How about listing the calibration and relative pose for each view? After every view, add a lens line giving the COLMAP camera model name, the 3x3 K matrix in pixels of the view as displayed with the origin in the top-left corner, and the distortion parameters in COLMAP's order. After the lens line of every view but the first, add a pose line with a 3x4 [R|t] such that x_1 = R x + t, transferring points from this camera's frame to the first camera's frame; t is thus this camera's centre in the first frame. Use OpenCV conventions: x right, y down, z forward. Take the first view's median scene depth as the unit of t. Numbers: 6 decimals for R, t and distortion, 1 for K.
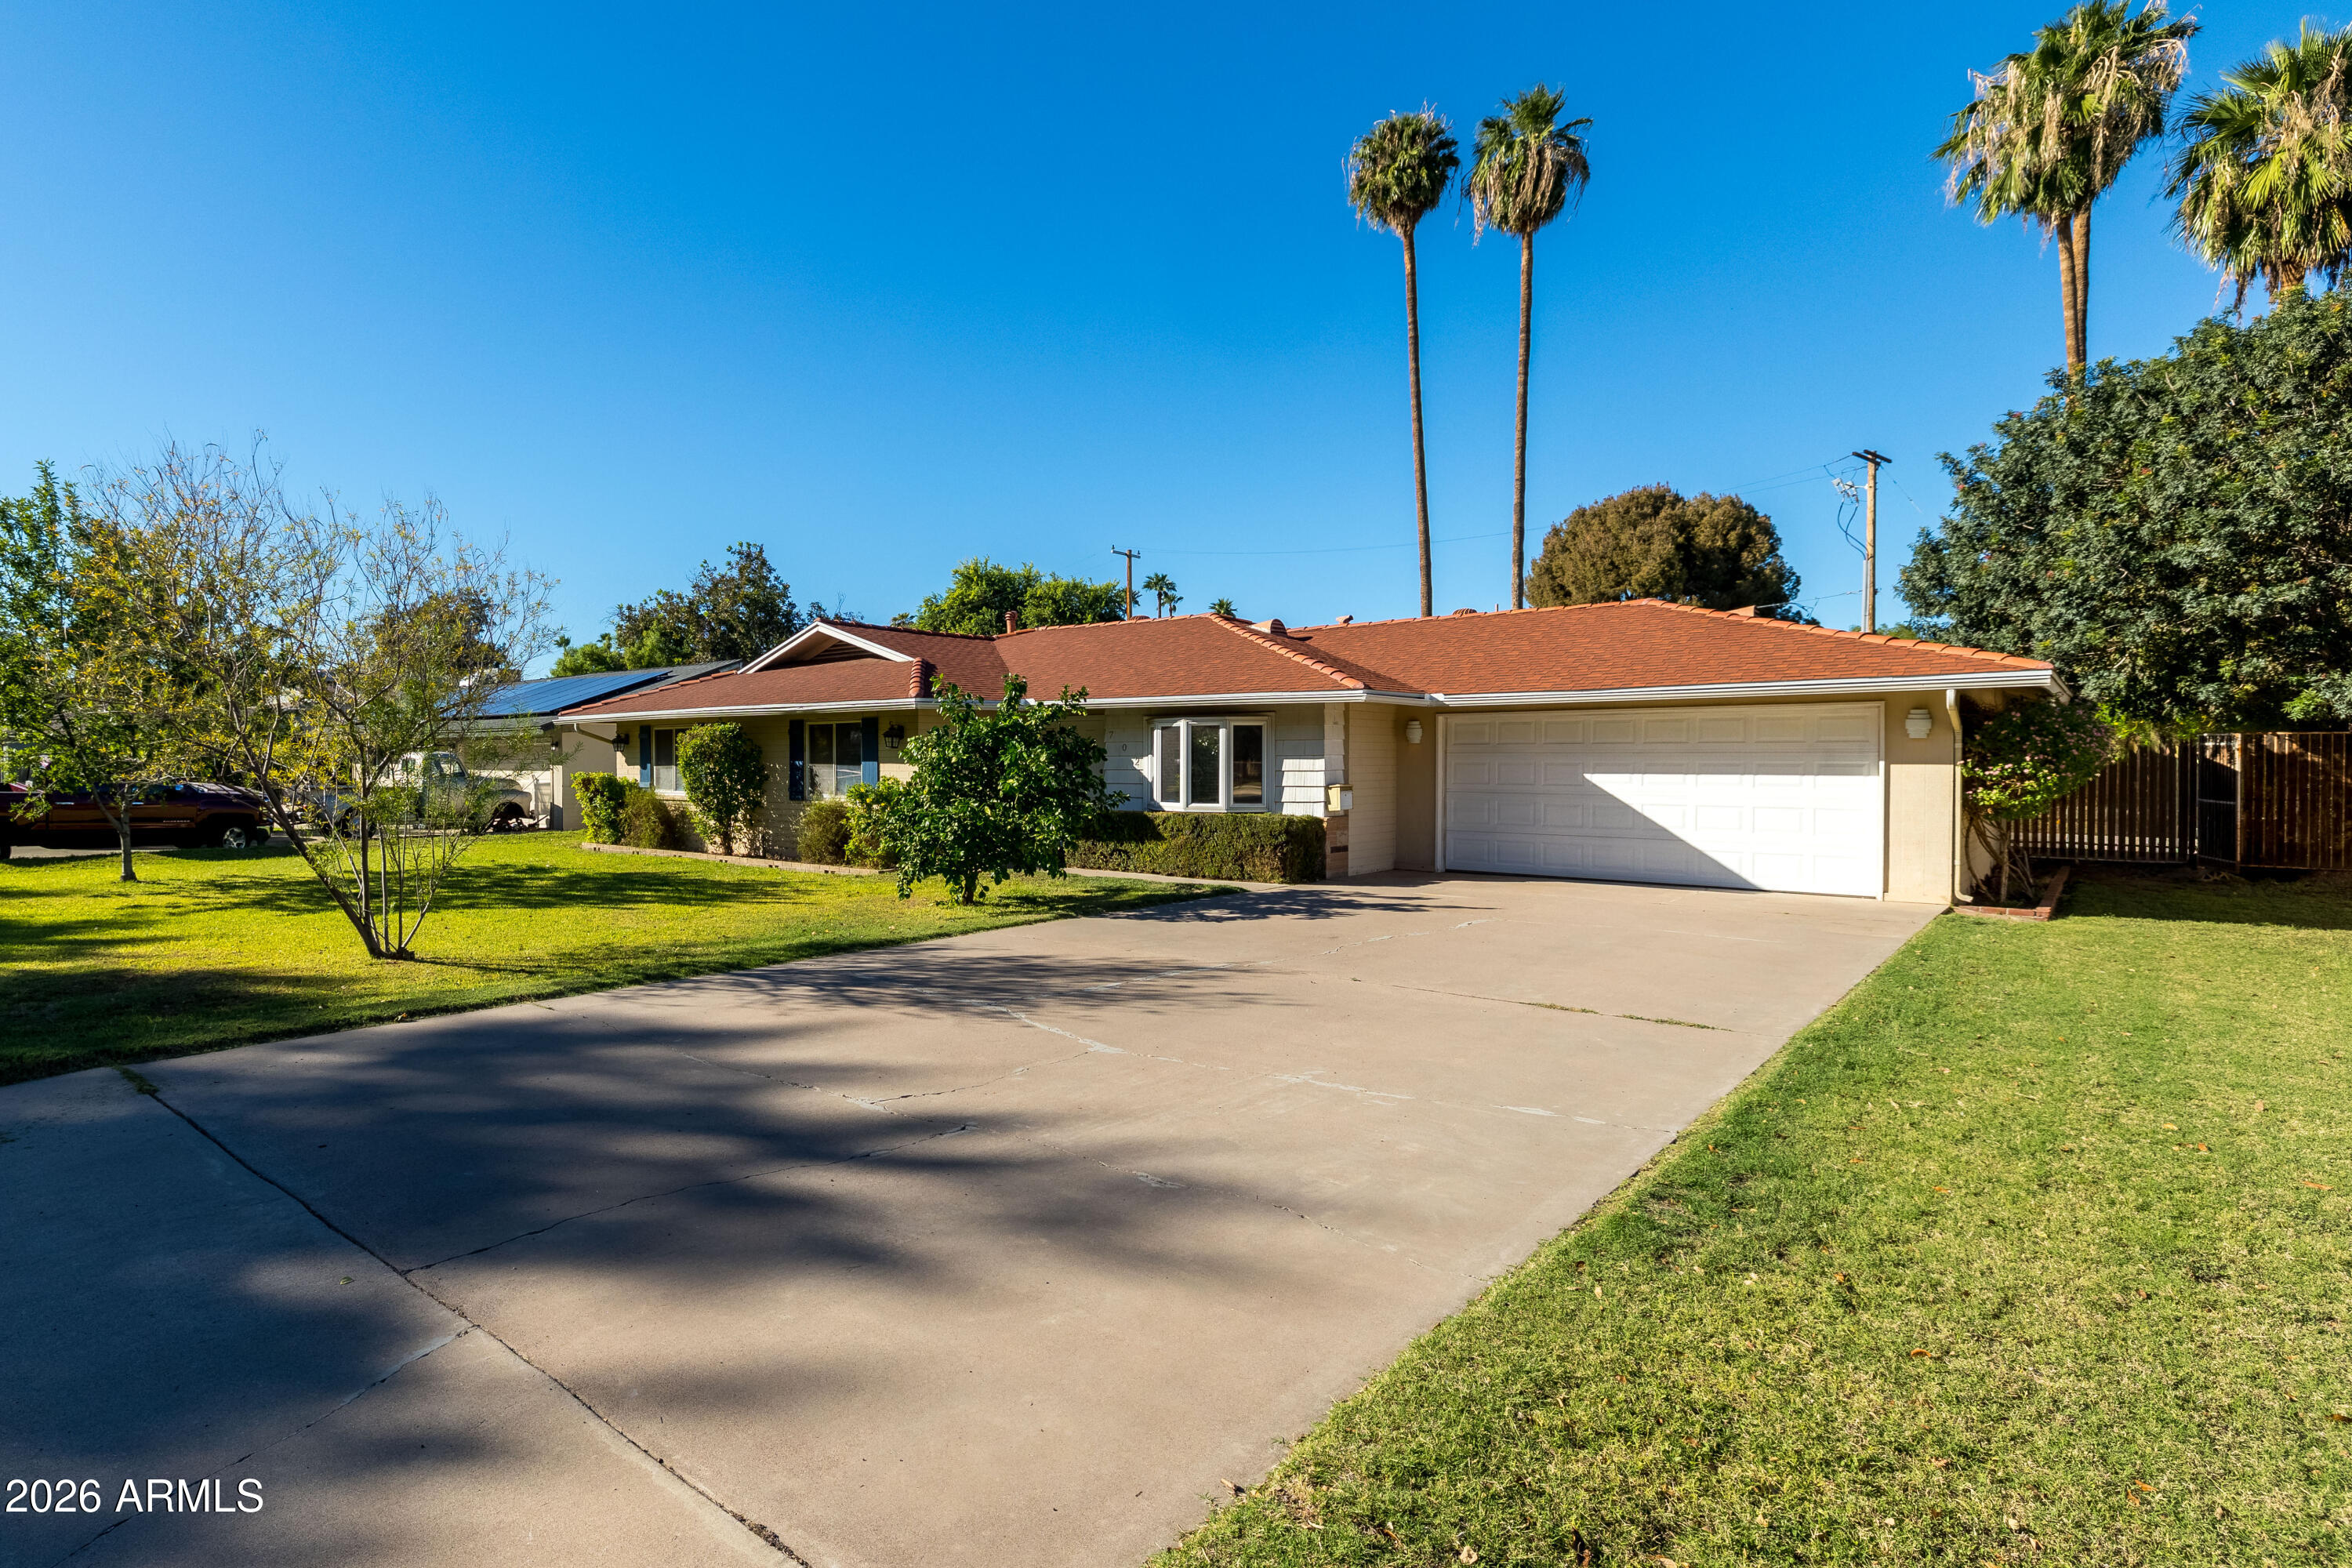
lens RADIAL K [[1205.4, 0, 972.7], [0, 1205.4, 771.8], [0, 0, 1]] dist [-0.004403, -0.000995]
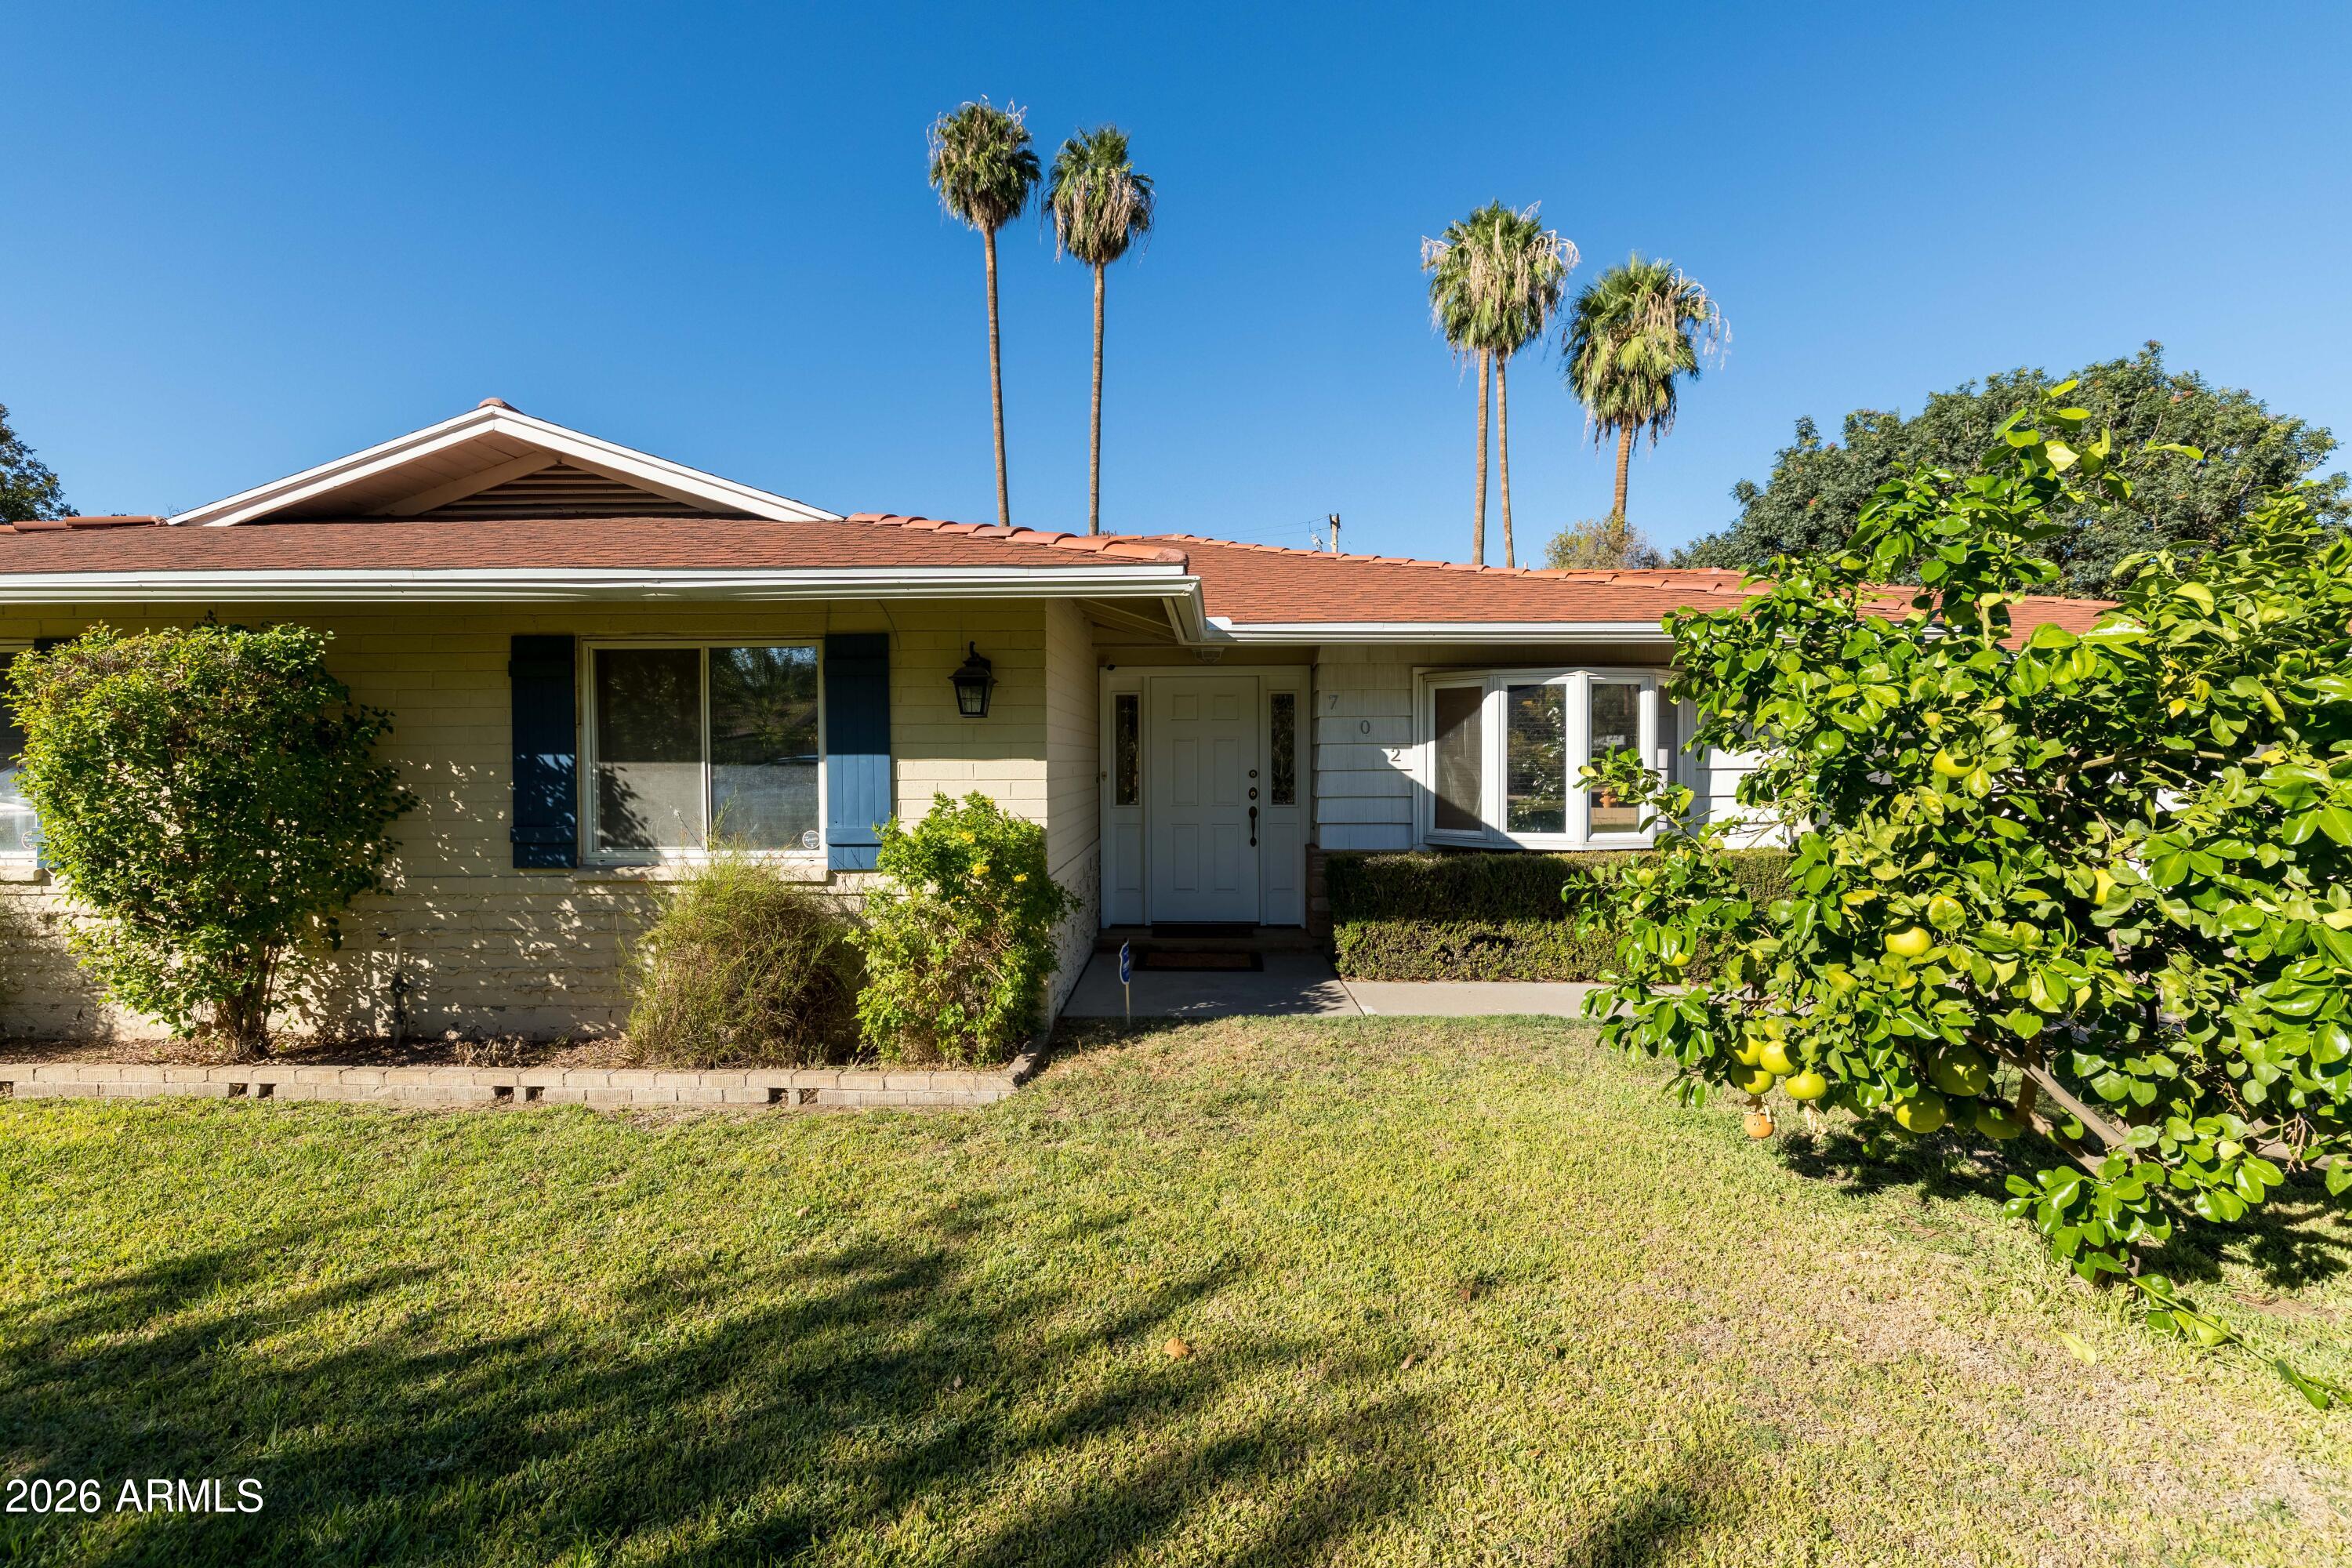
lens RADIAL K [[1007.8, 0, 1174.5], [0, 1007.8, 766.4], [0, 0, 1]] dist [-0.000572, -0.000374]
pose [[0.743674, -0.006623, 0.668510, -0.144728], [0.009274, 0.999957, -0.000409, -0.002534], [-0.668478, 0.006504, 0.743703, 0.469718]]
